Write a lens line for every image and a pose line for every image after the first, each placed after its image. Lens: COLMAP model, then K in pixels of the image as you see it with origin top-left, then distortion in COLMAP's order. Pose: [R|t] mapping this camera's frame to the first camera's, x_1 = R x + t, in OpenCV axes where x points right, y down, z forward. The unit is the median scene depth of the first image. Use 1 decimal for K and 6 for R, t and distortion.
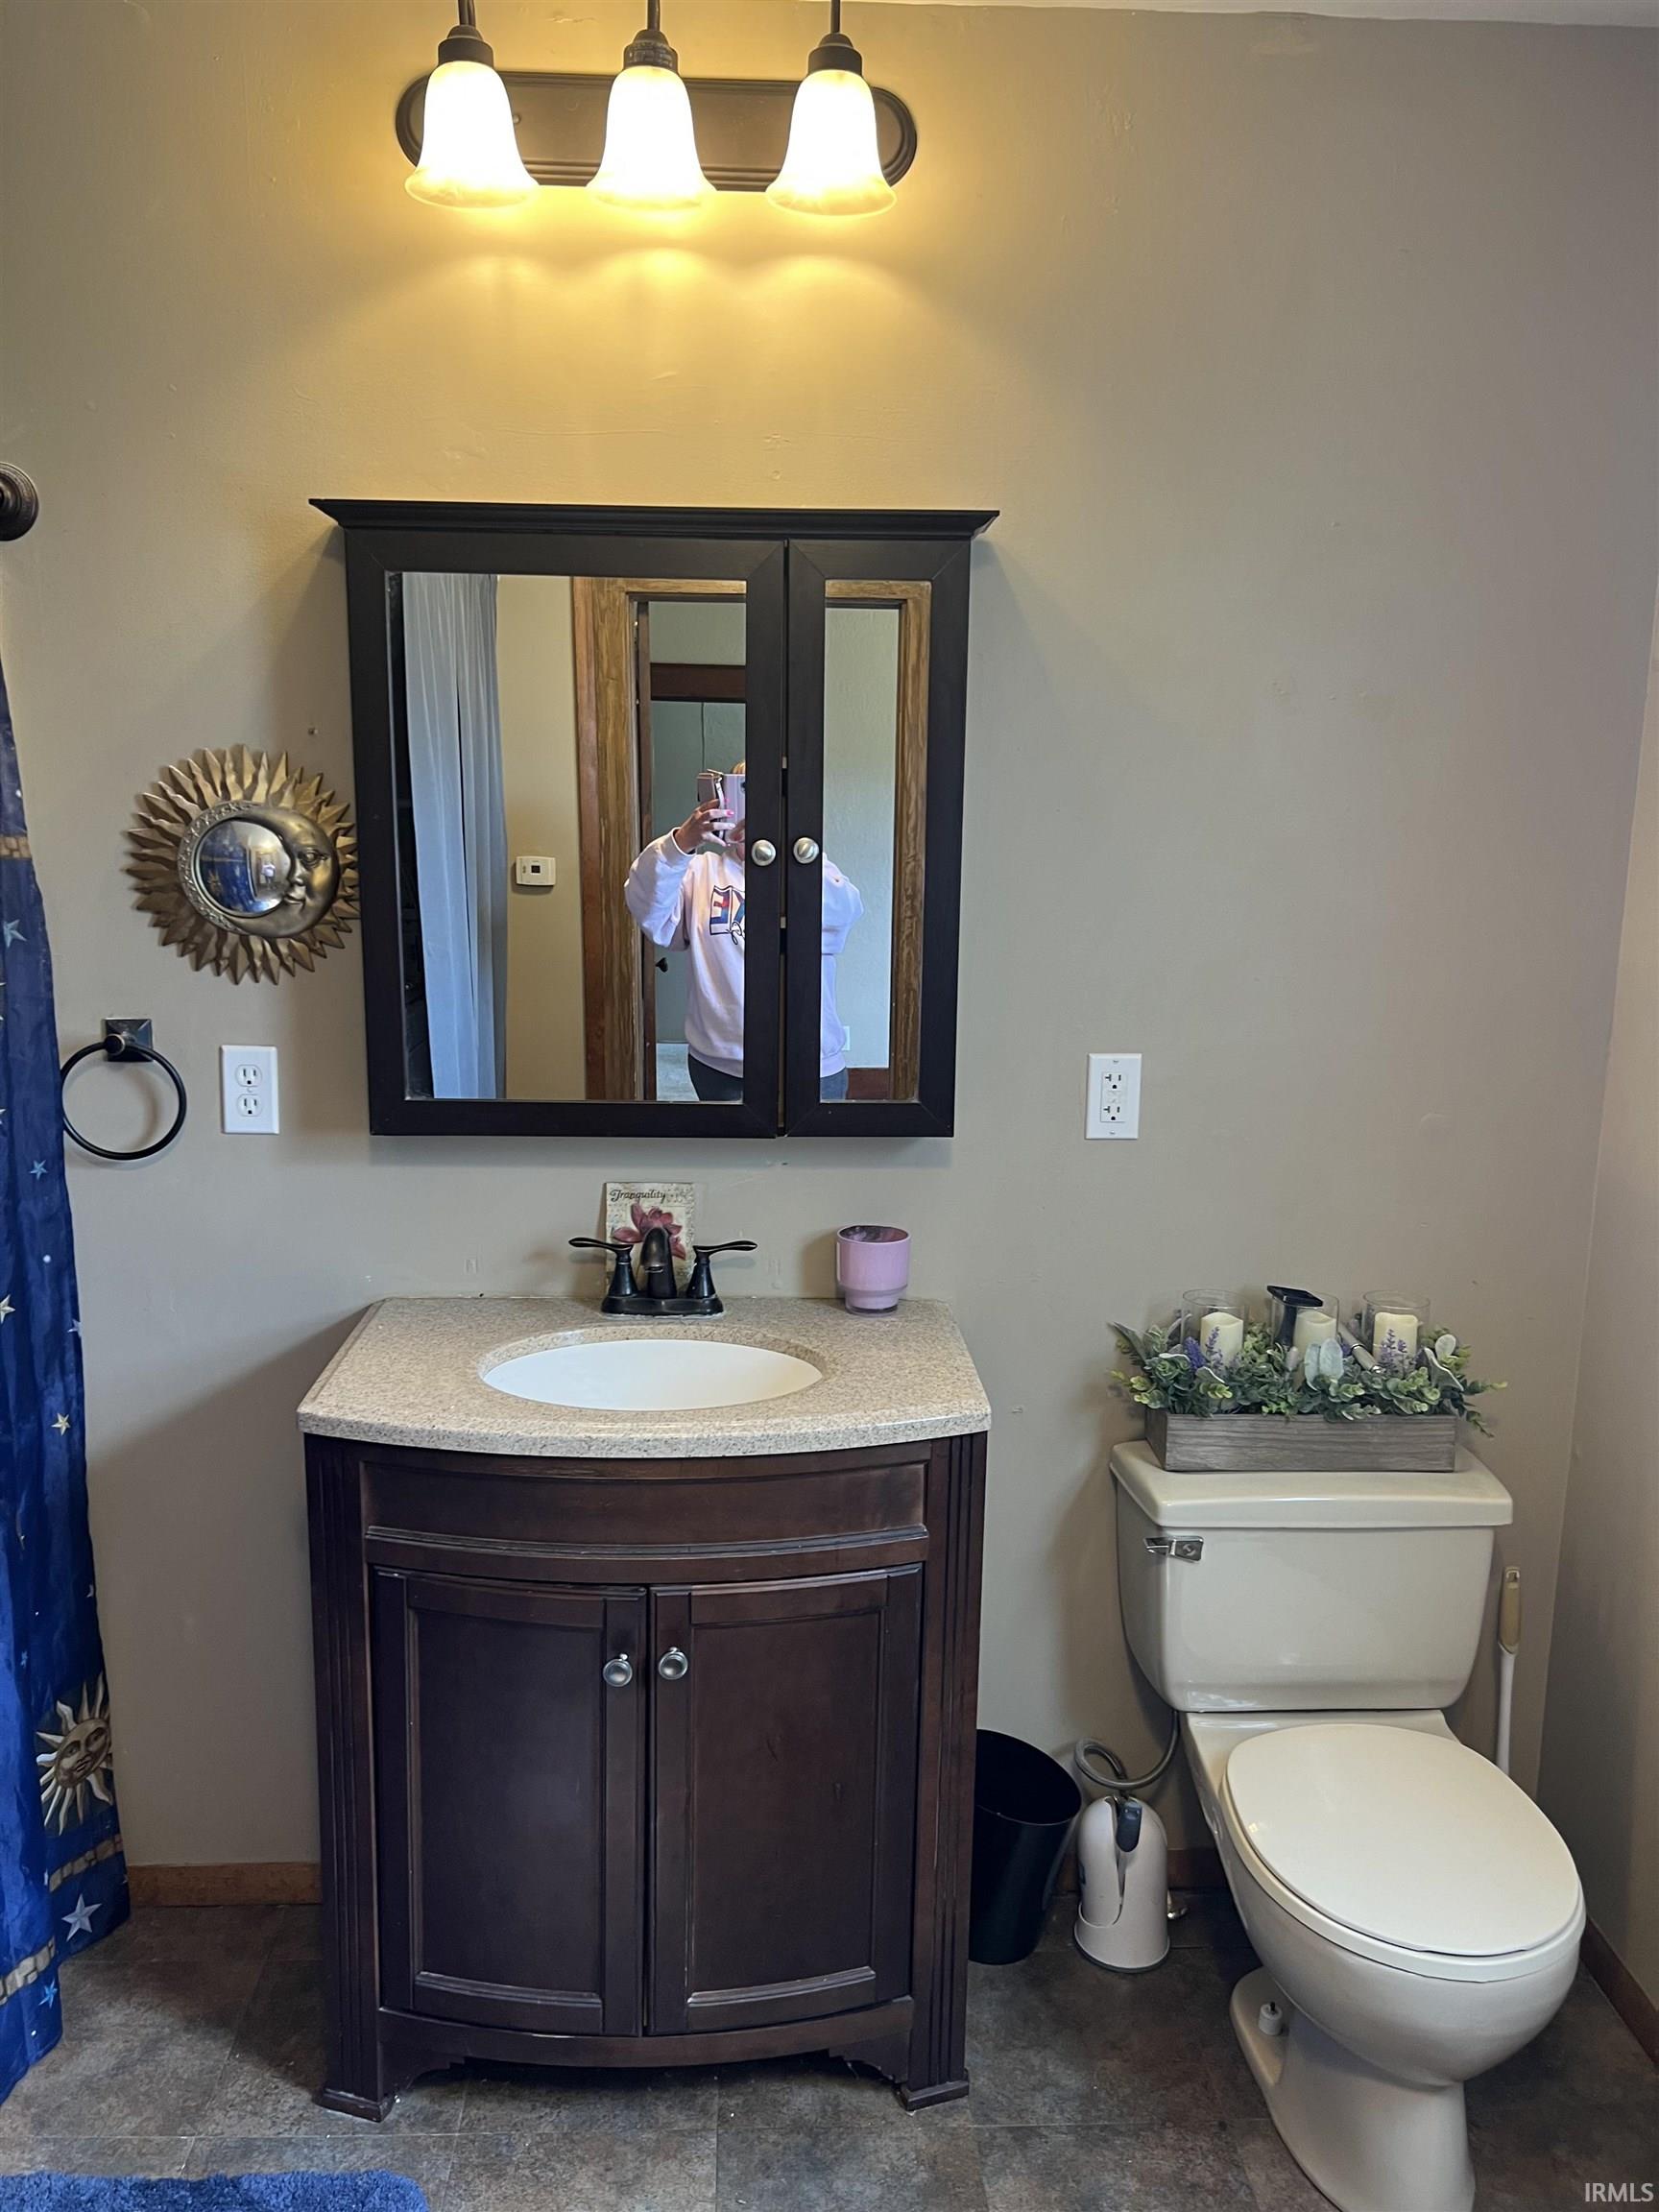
lens RADIAL K [[1670.2, 0, 831.5], [0, 1670.2, 1123.5], [0, 0, 1]] dist [0.058928, -0.055957]
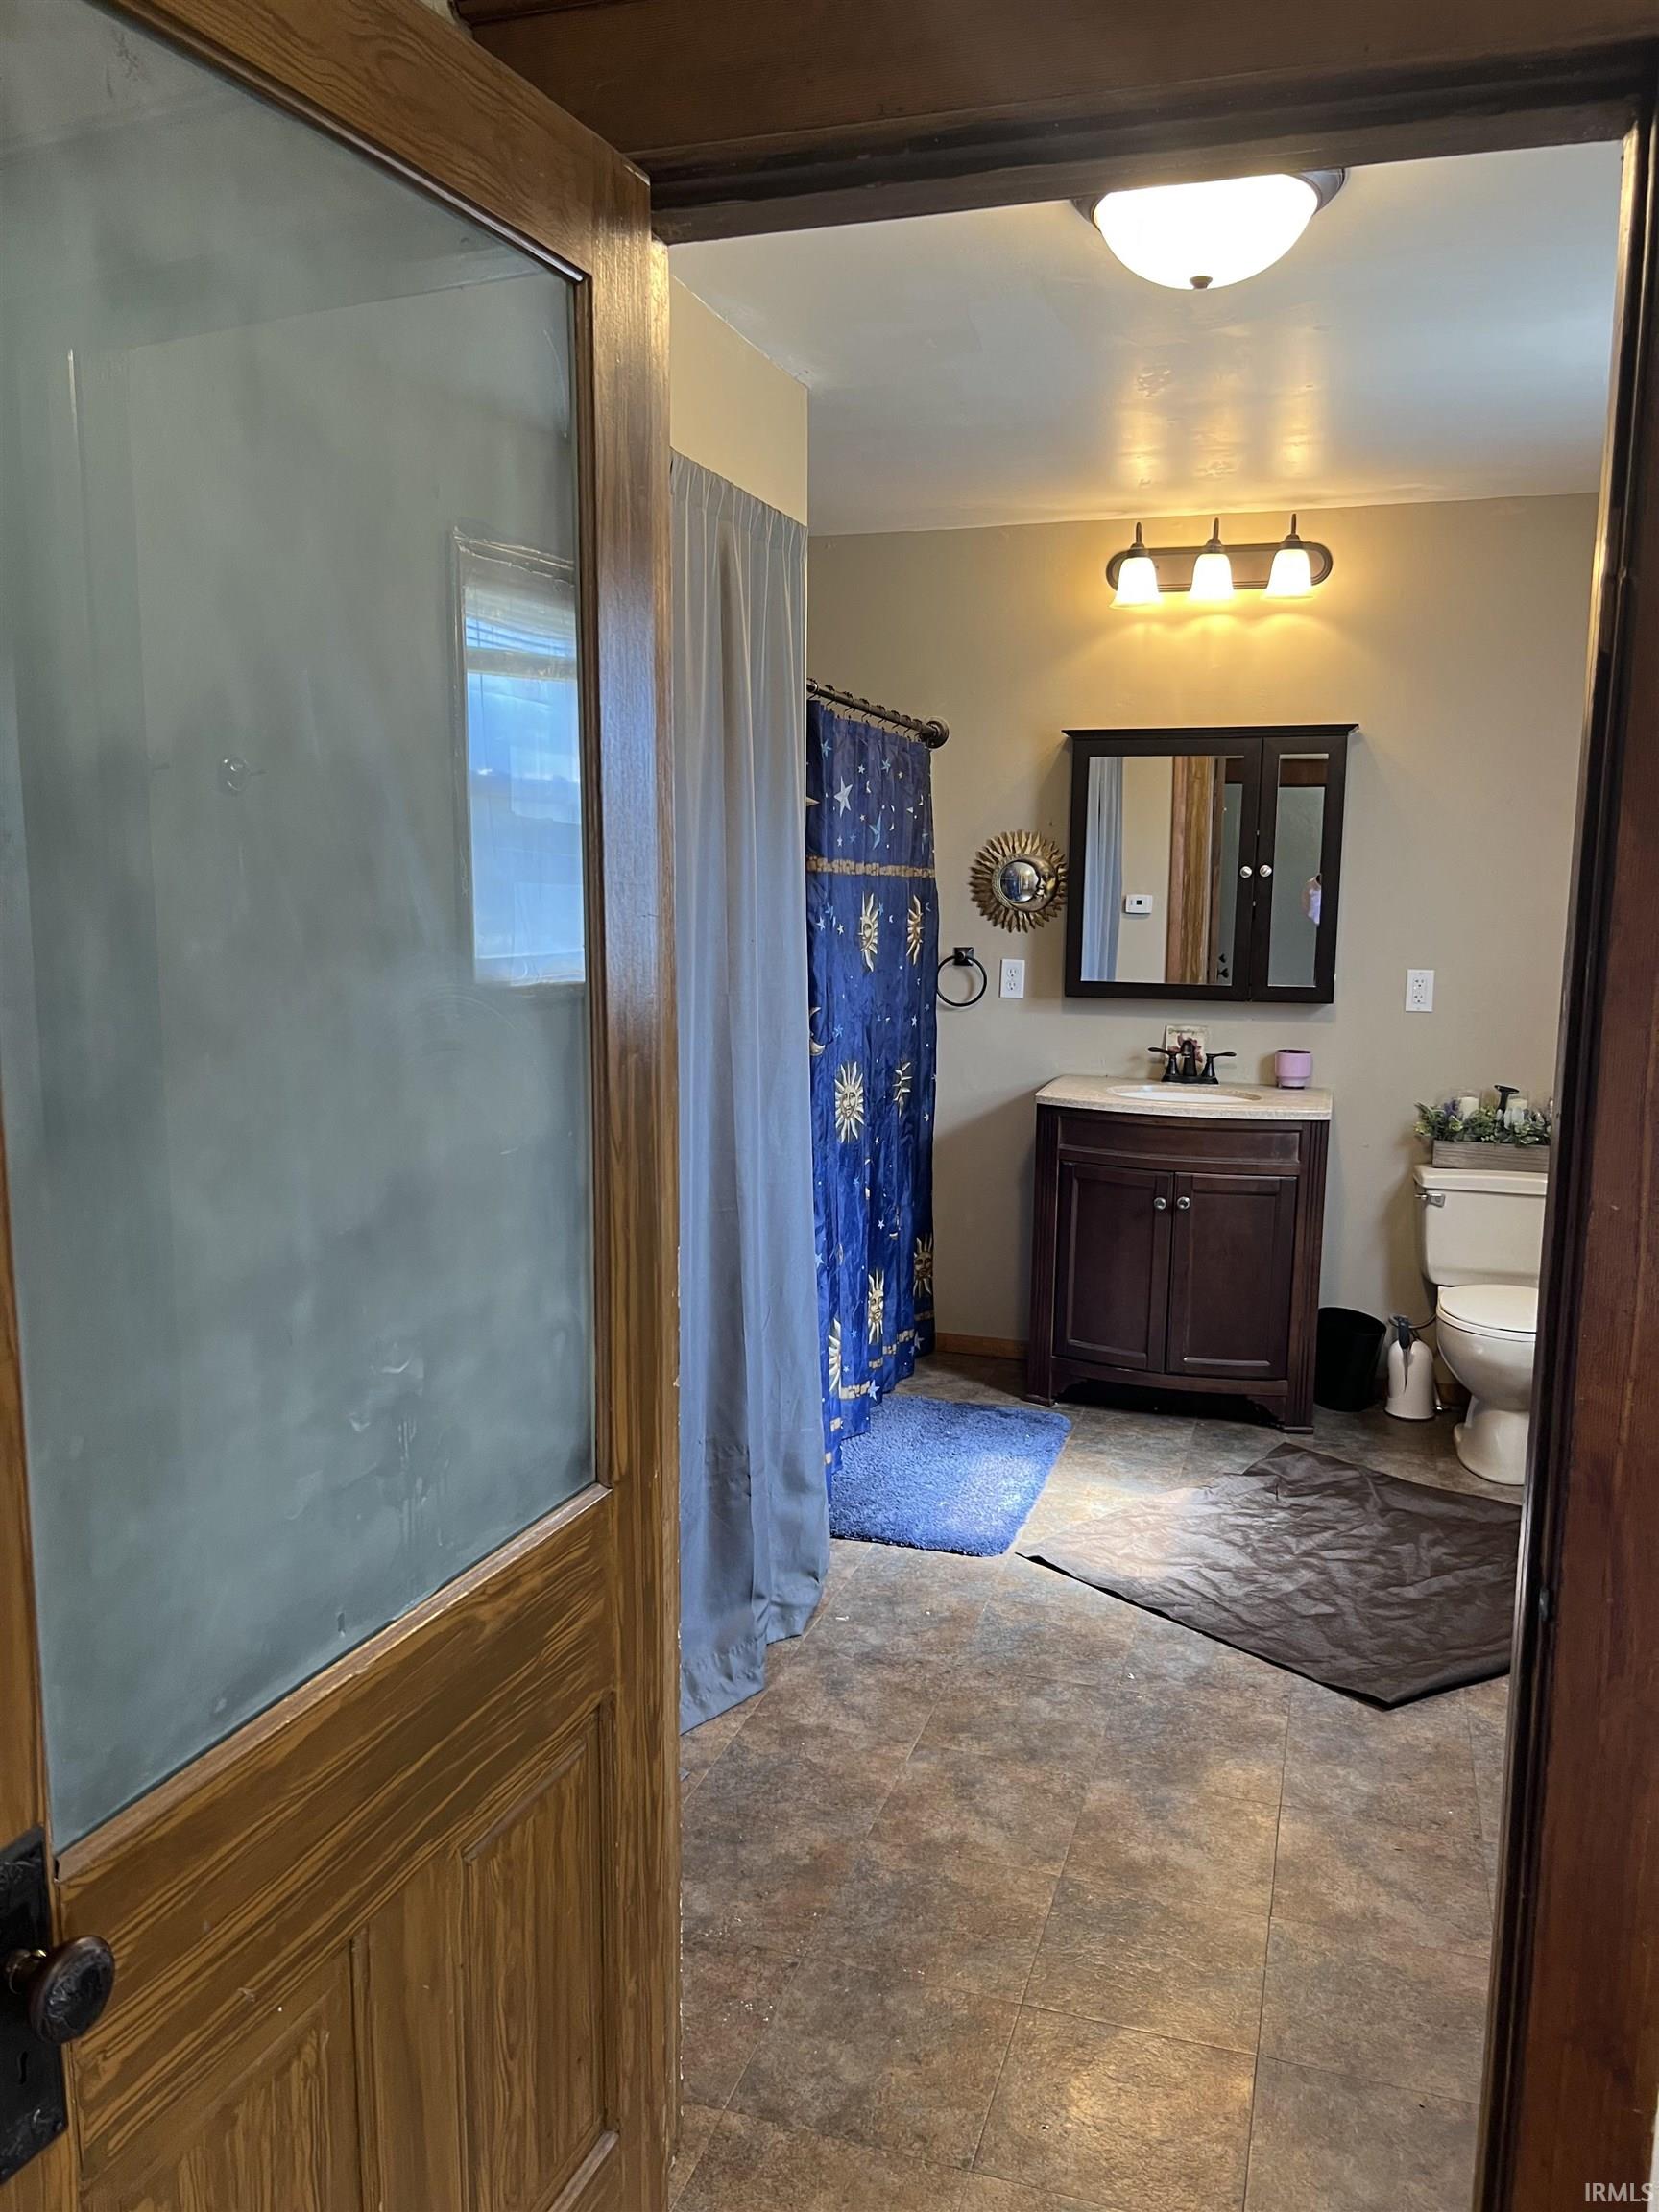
lens RADIAL K [[1670.2, 0, 807.9], [0, 1670.2, 1109.7], [0, 0, 1]] dist [0.058928, -0.055957]
pose [[0.935072, 0.047816, -0.351219, 0.206086], [-0.064744, 0.997230, -0.036607, 0.264272], [0.348495, 0.056970, 0.935578, -1.241629]]
